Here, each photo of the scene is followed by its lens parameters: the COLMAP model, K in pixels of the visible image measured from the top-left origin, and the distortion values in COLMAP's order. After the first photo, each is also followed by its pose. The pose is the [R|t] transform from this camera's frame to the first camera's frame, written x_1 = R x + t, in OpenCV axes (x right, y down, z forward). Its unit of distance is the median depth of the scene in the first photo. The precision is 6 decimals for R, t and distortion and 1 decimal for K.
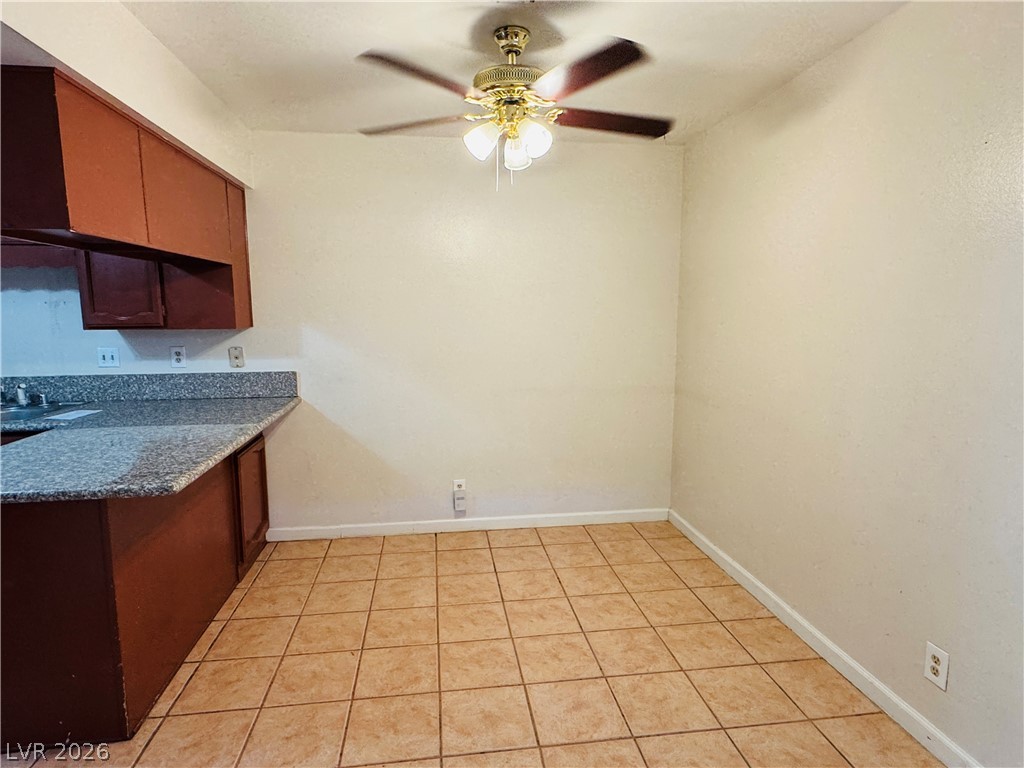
lens RADIAL K [[572.8, 0, 512.0], [0, 572.8, 384.0], [0, 0, 1]] dist [-0.003143, 0.000560]
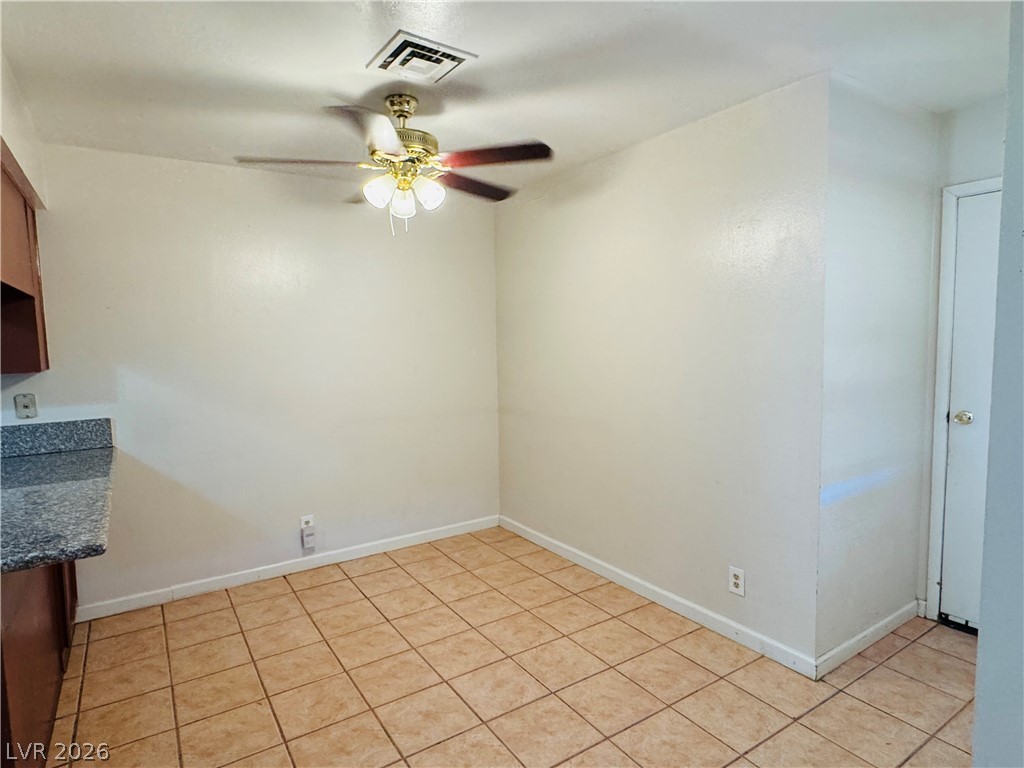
lens RADIAL K [[572.8, 0, 512.0], [0, 572.8, 384.0], [0, 0, 1]] dist [-0.003143, 0.000560]
pose [[0.903522, -0.053092, 0.425239, -0.209226], [0.075342, 0.996520, -0.035664, 0.004180], [-0.421866, 0.064262, 0.904378, -0.057129]]
